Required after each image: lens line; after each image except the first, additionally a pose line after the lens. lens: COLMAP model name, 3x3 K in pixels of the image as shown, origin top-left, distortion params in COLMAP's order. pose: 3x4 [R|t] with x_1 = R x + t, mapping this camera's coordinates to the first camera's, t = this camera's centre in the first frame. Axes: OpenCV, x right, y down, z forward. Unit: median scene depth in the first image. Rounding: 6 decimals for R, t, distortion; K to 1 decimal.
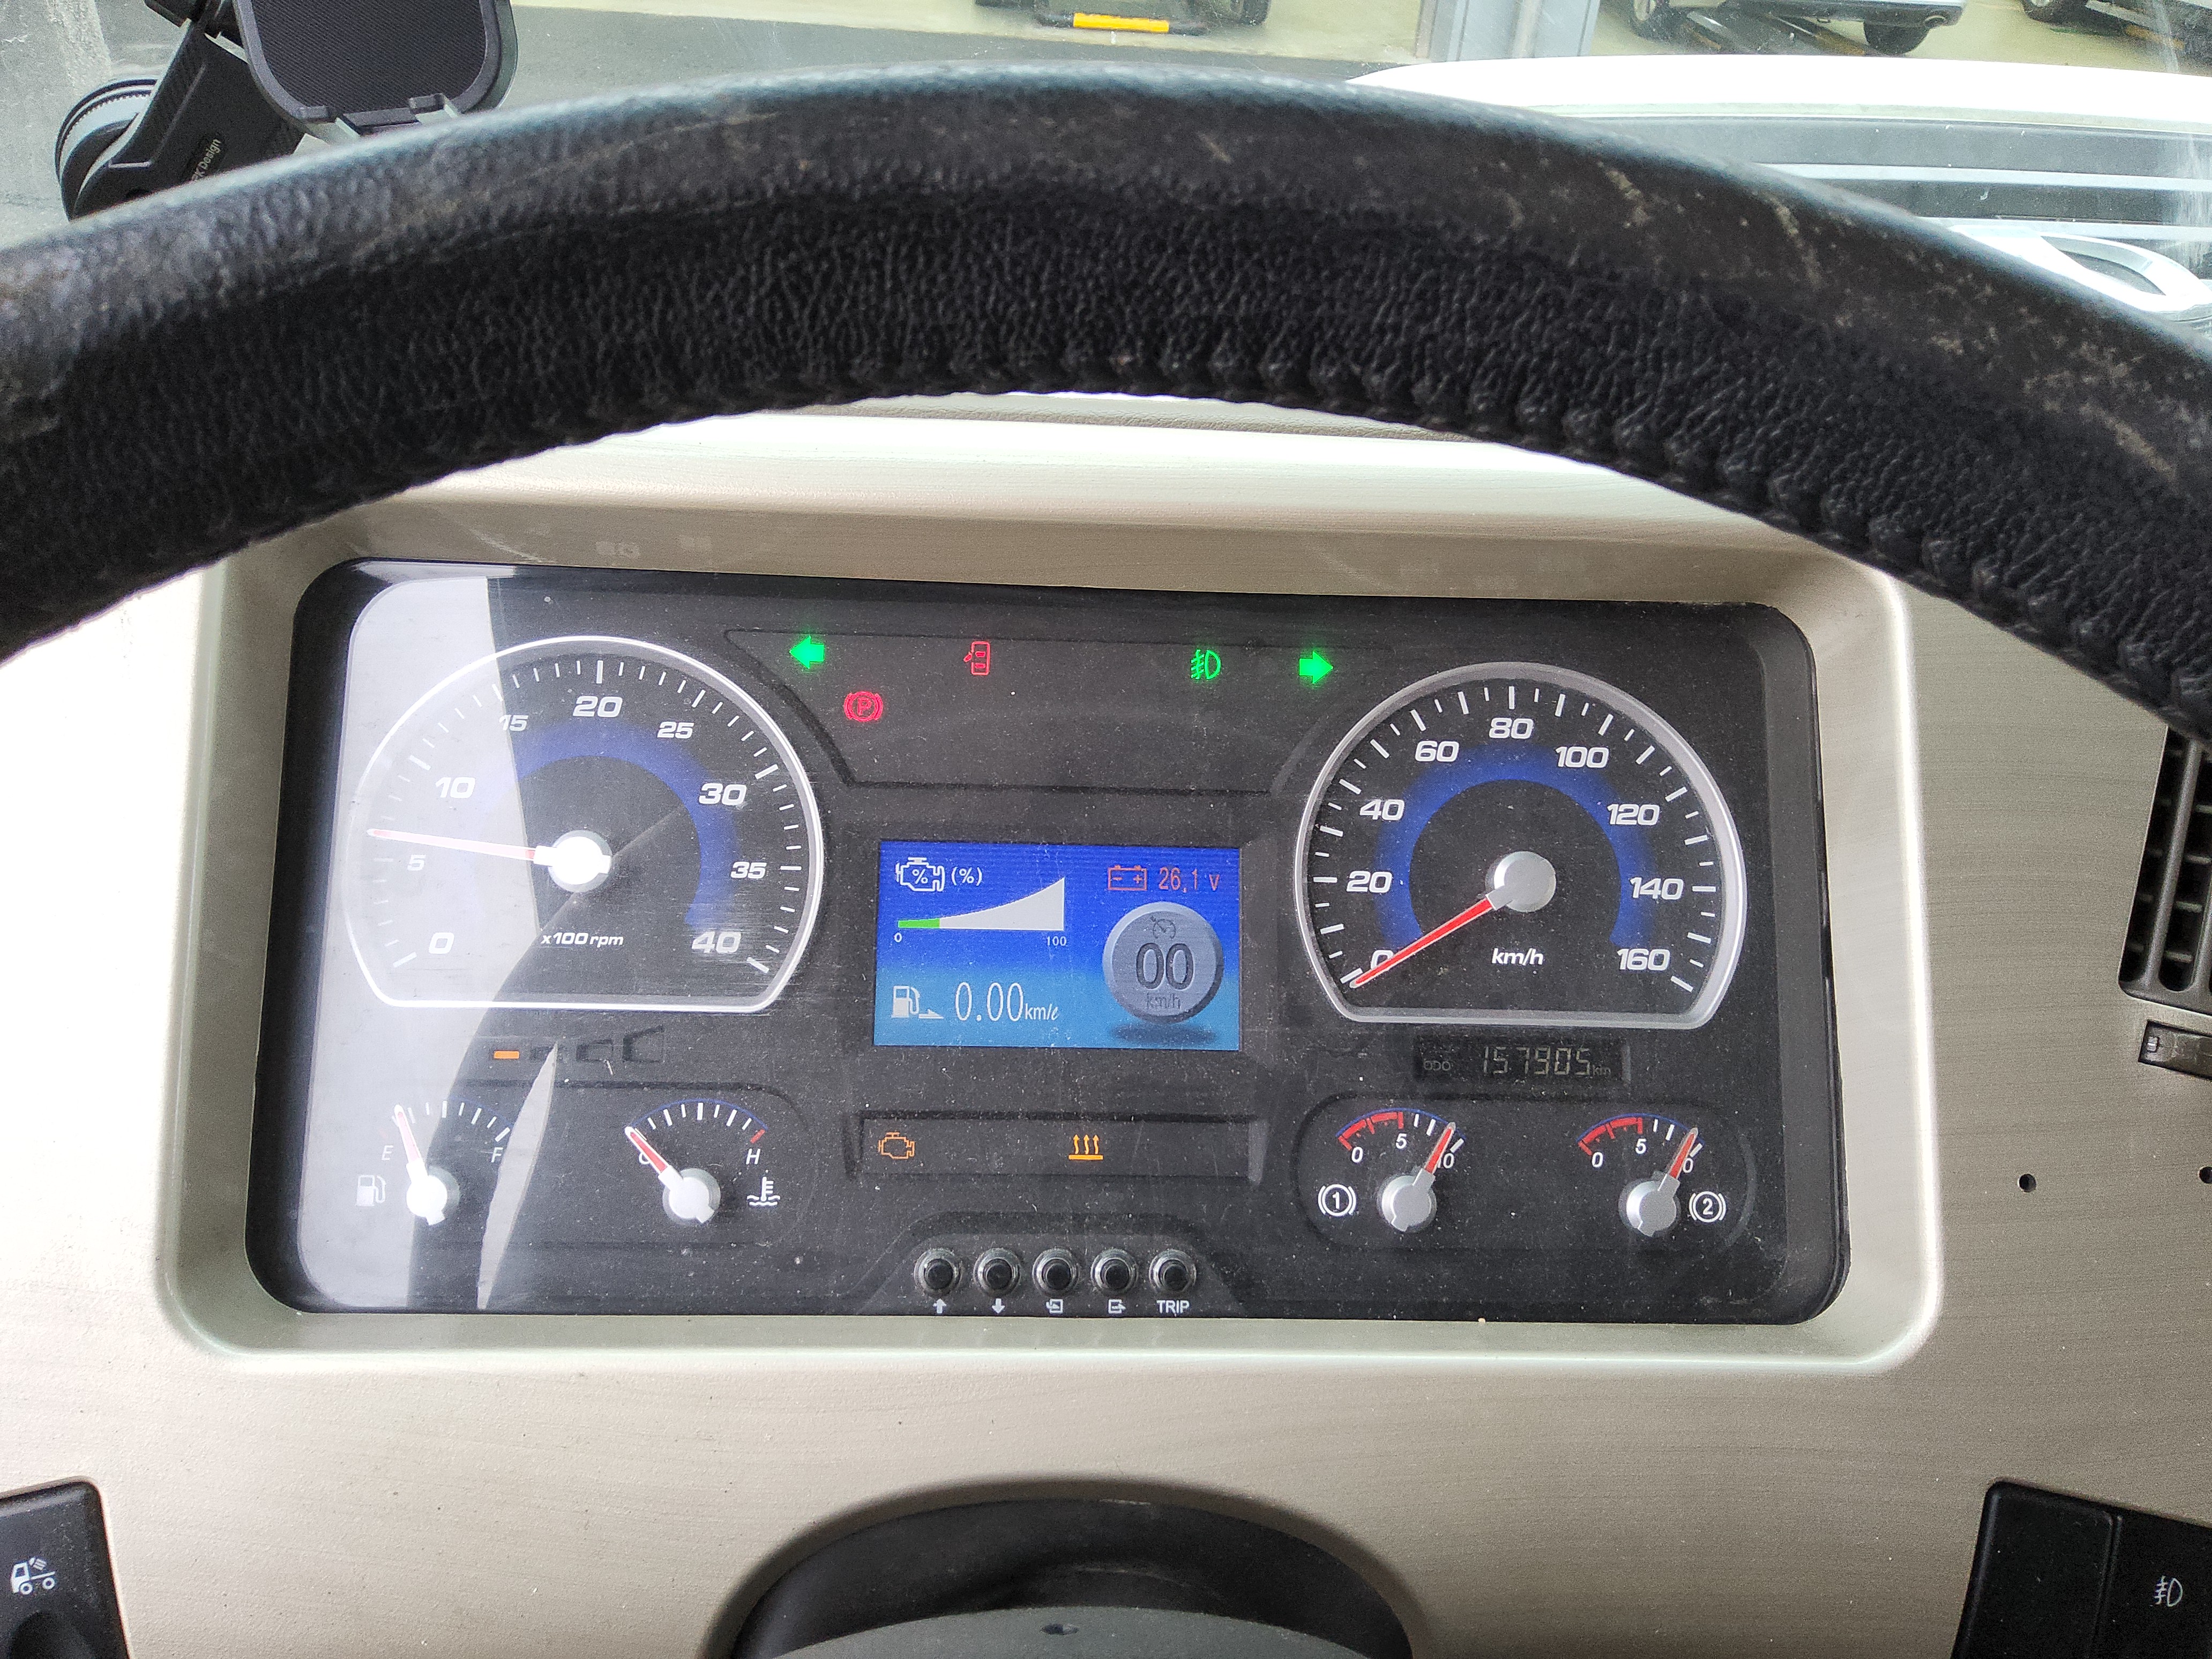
lens RADIAL K [[1666.0, 0, 1110.1], [0, 1666.0, 809.1], [0, 0, 1]] dist [0.103445, -0.184879]
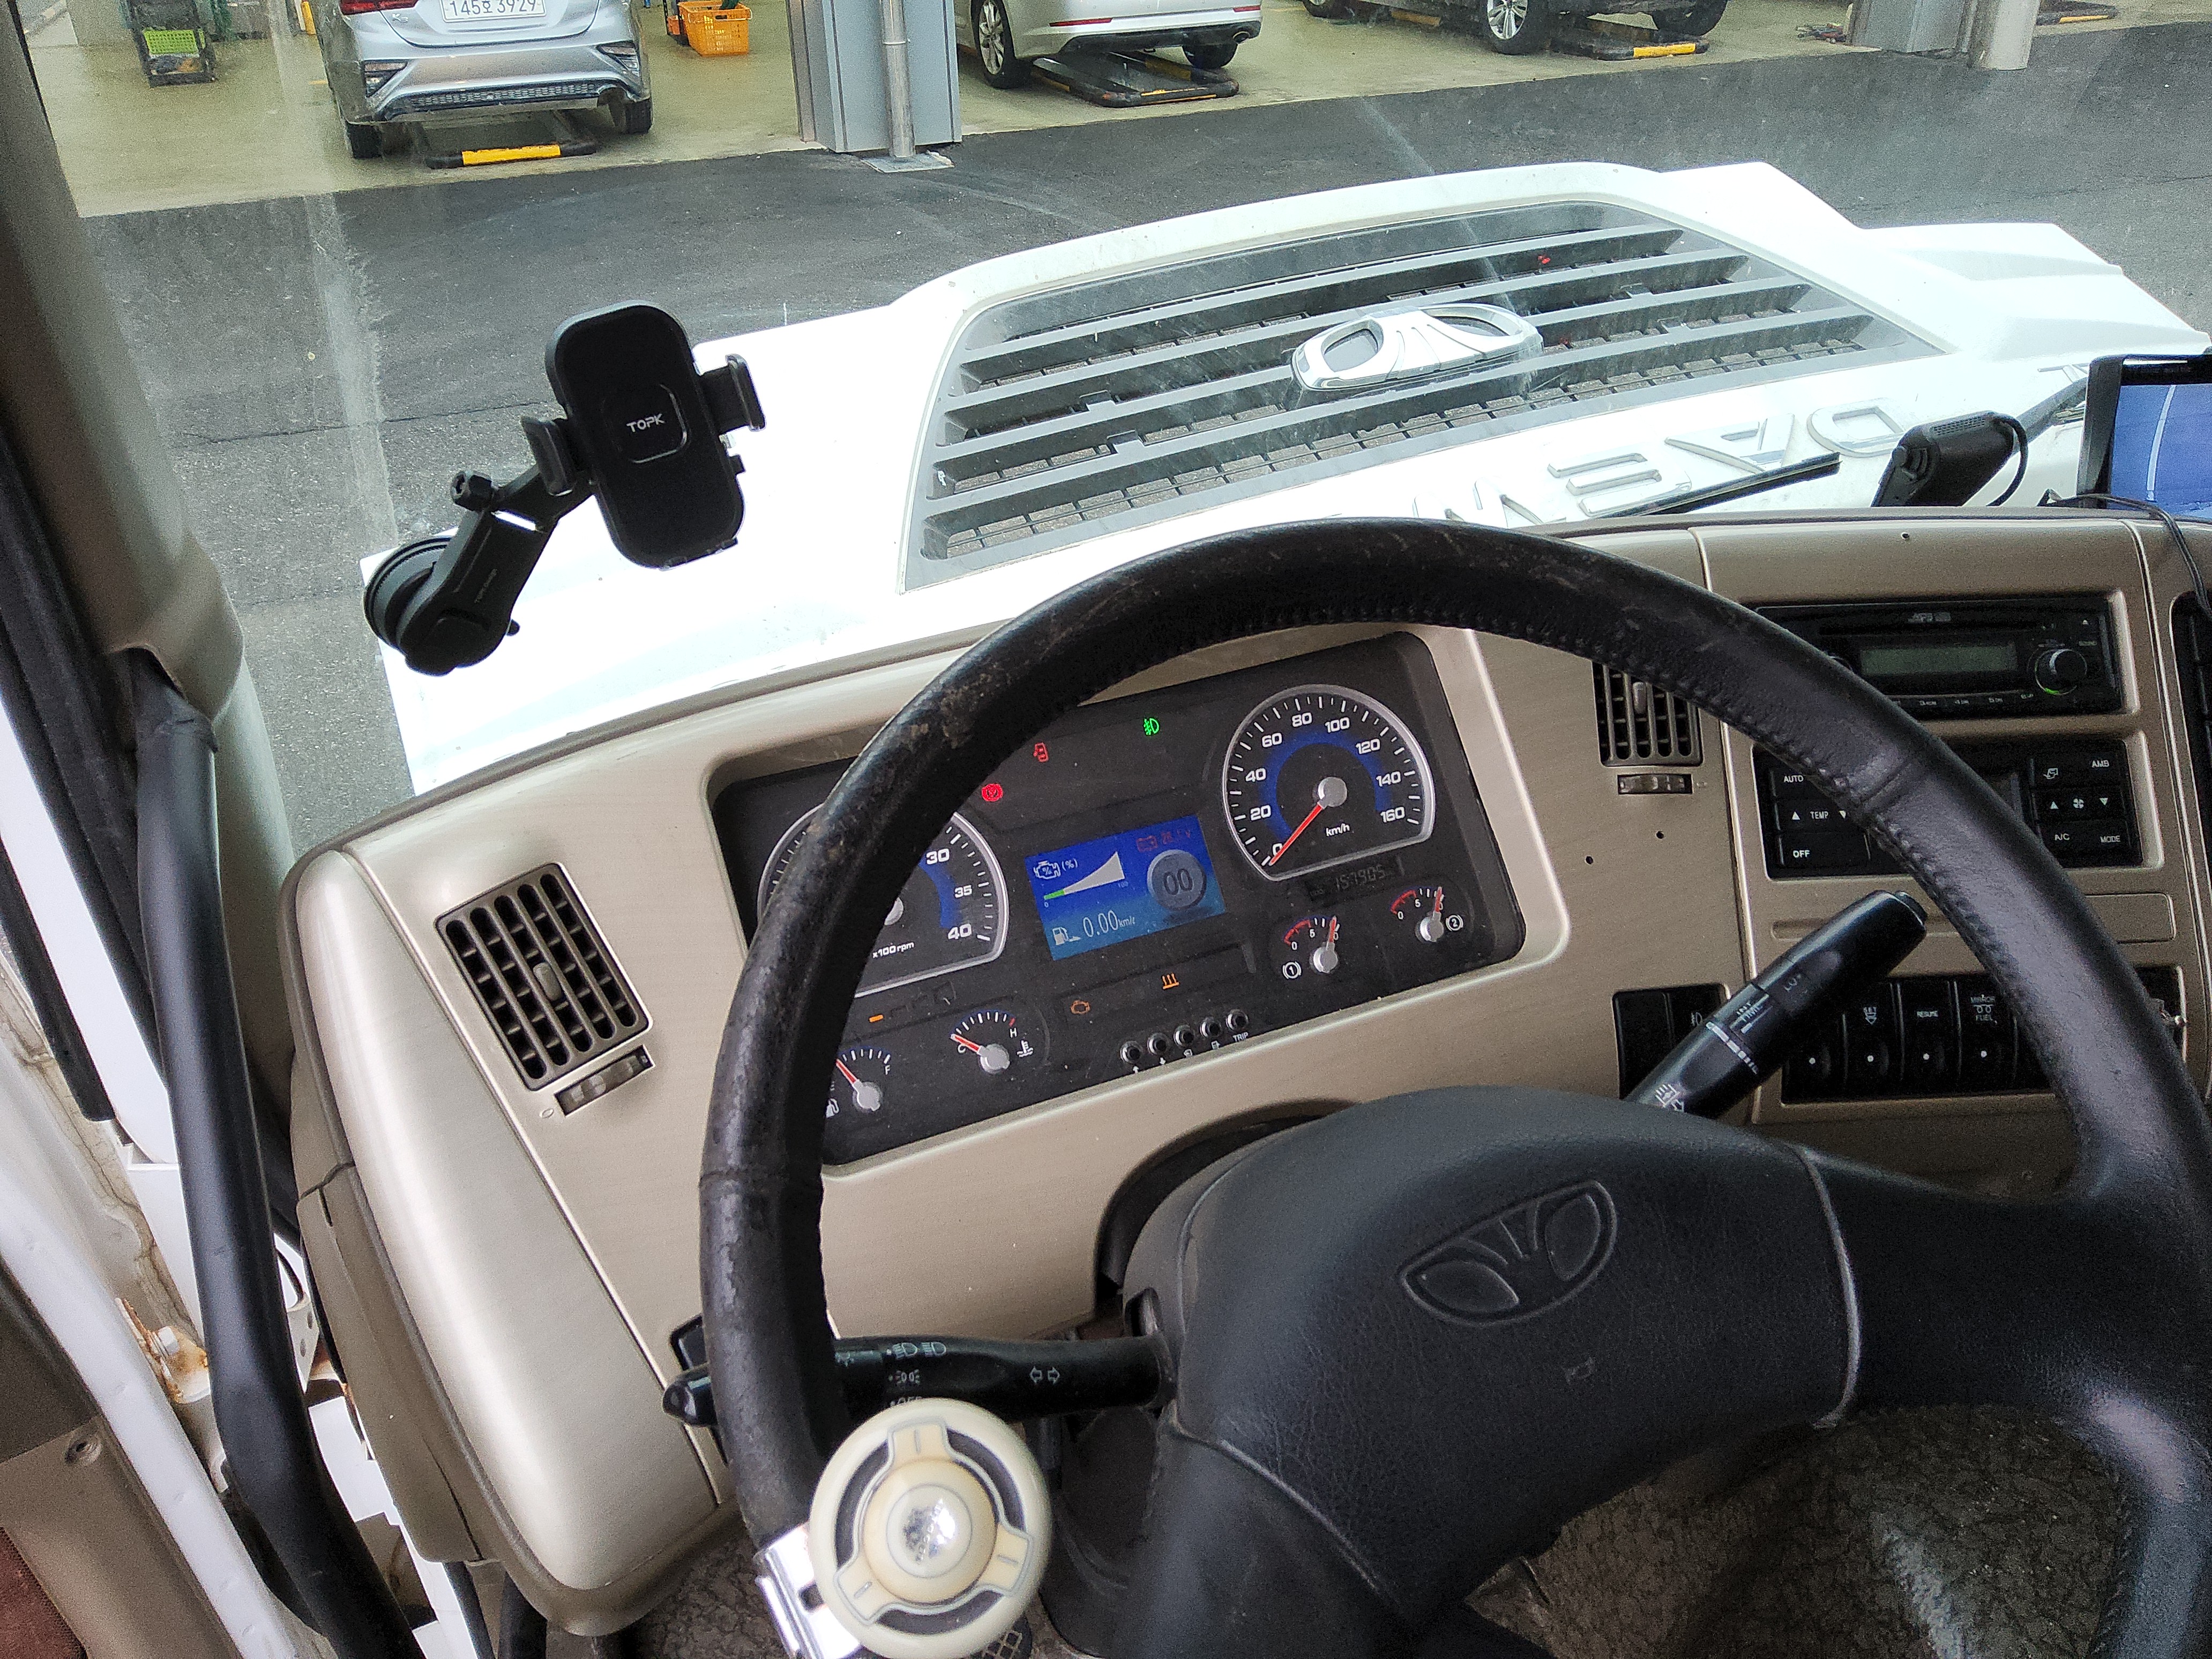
lens RADIAL K [[1648.0, 0, 1104.9], [0, 1648.0, 818.8], [0, 0, 1]] dist [0.106441, -0.181860]
pose [[0.929606, -0.260567, 0.260648, -0.525965], [0.265261, 0.964015, 0.017659, -0.032411], [-0.255870, 0.052724, 0.965272, -0.828607]]
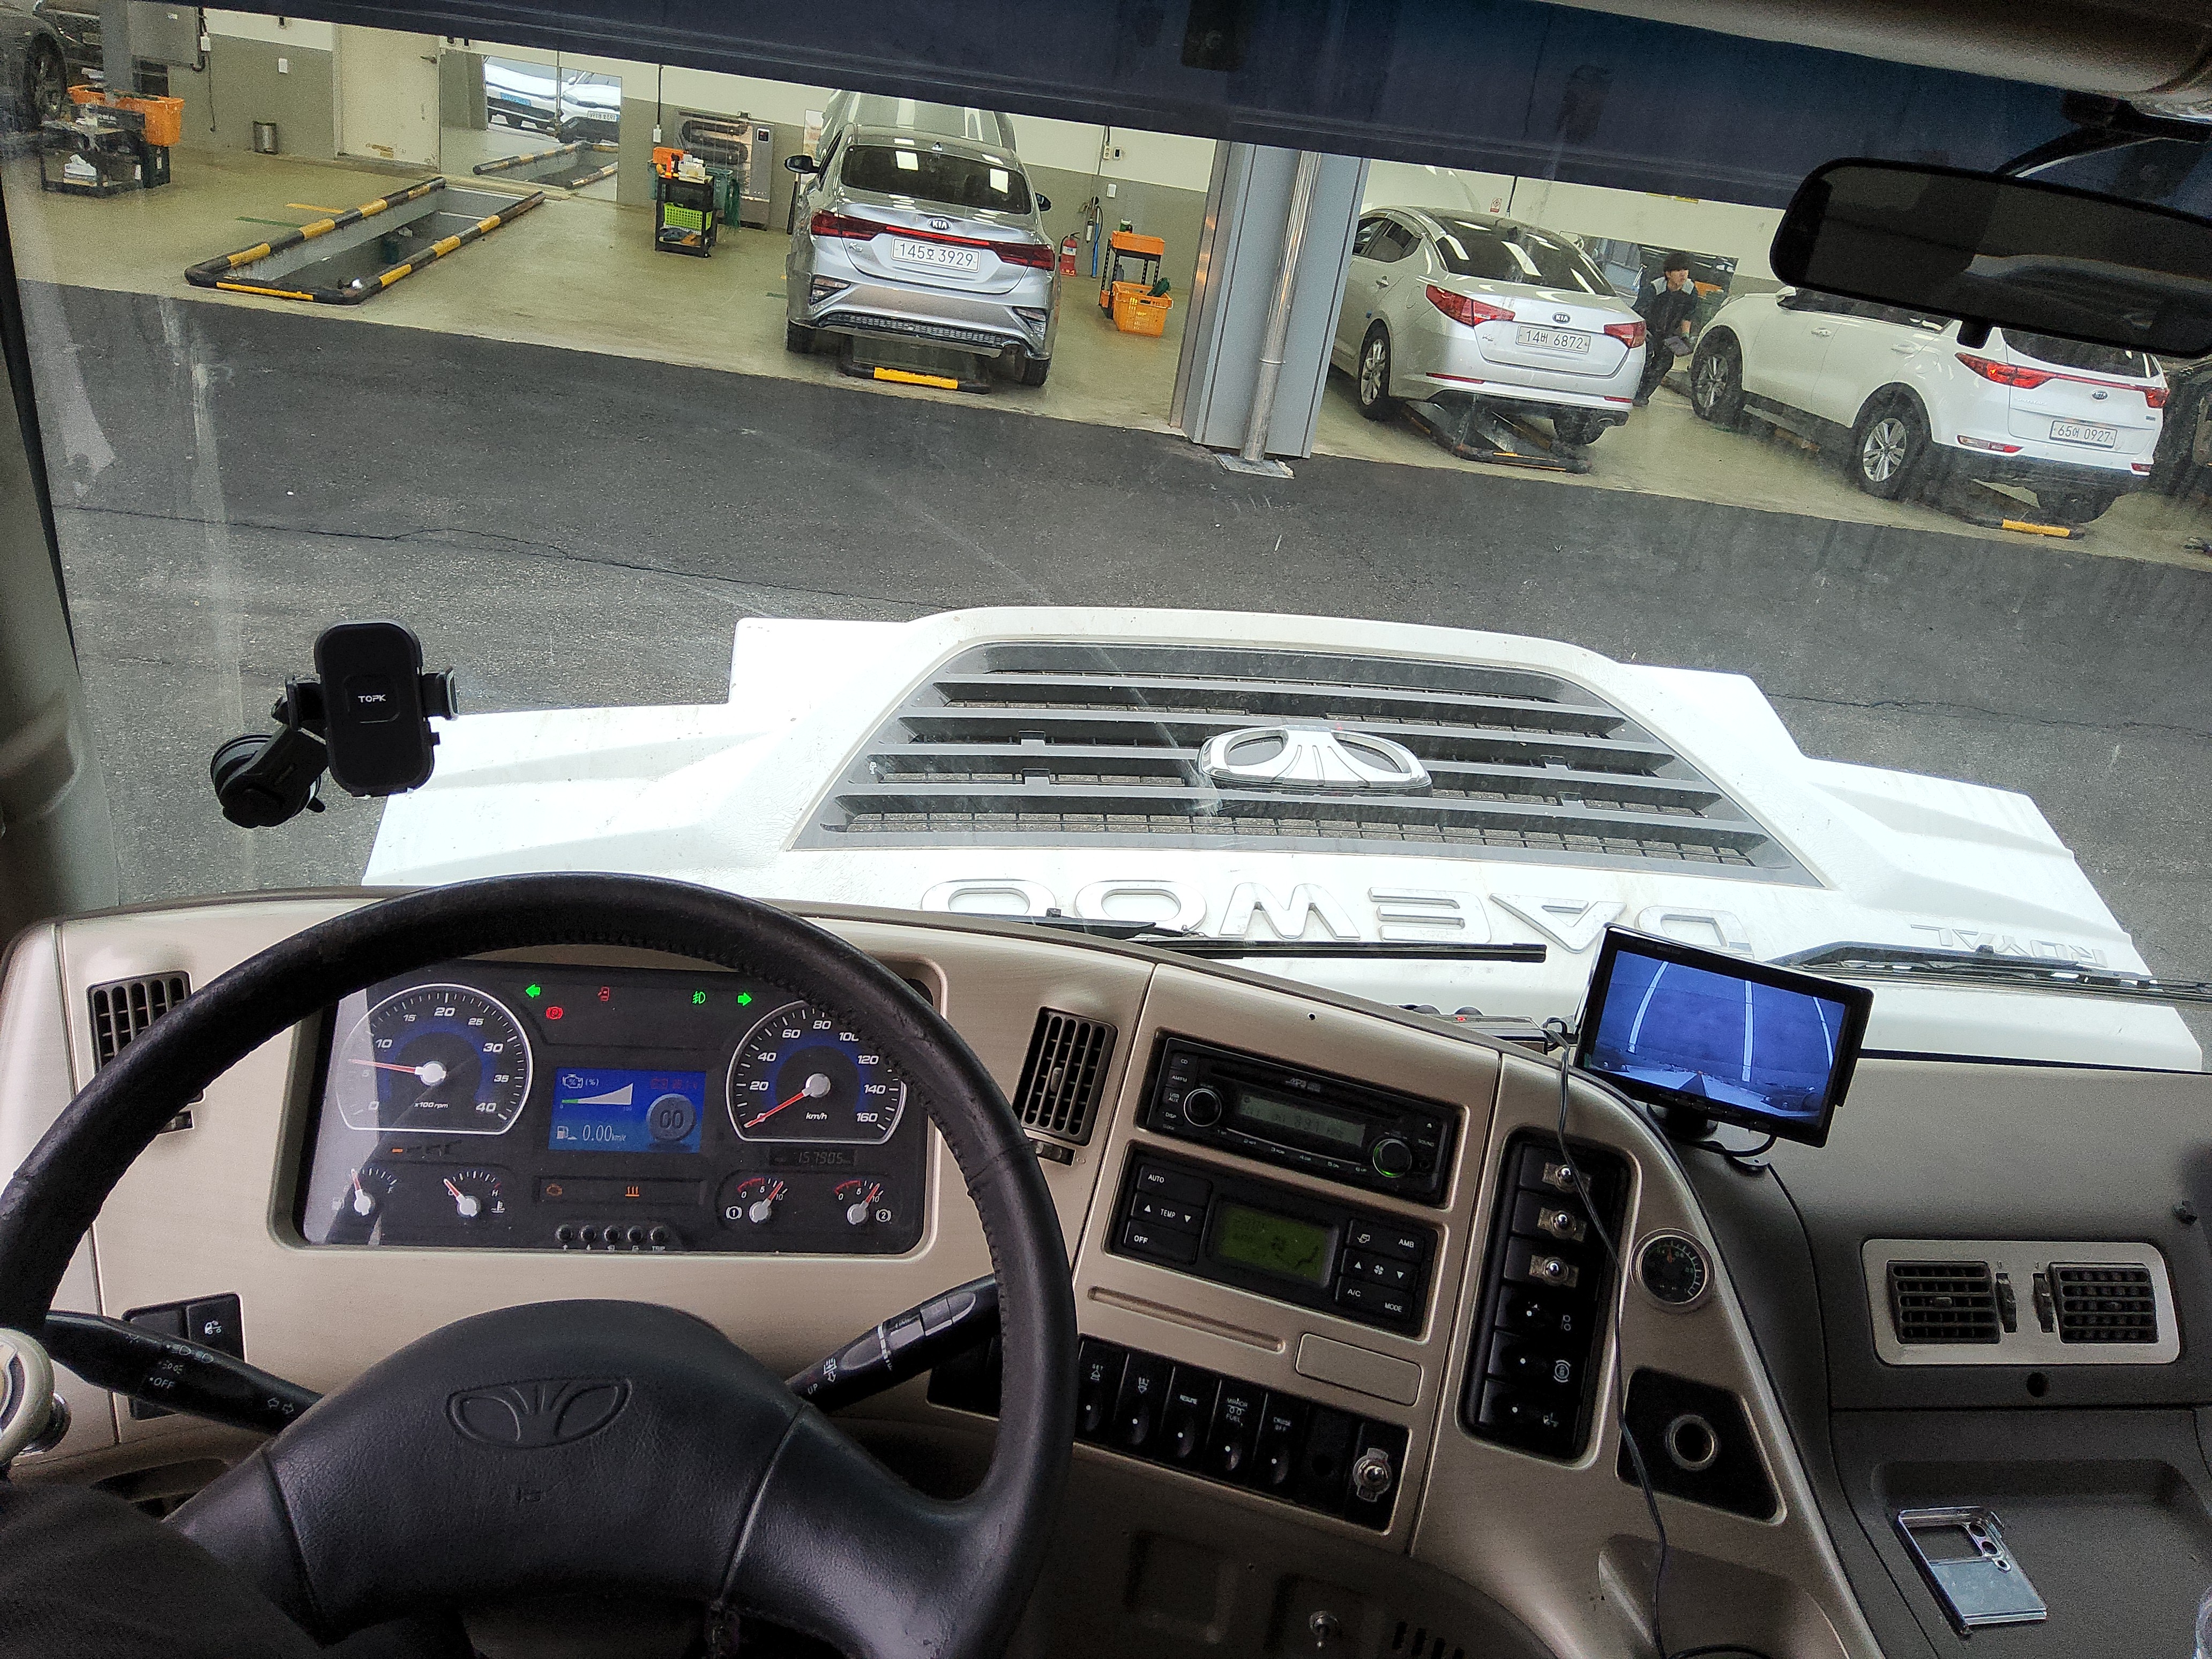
lens RADIAL K [[1648.0, 0, 1104.9], [0, 1648.0, 818.8], [0, 0, 1]] dist [0.106441, -0.181860]
pose [[0.992903, 0.032803, 0.114314, 0.379834], [-0.014299, 0.987163, -0.159072, 0.036943], [-0.118065, 0.156308, 0.980627, -1.604469]]
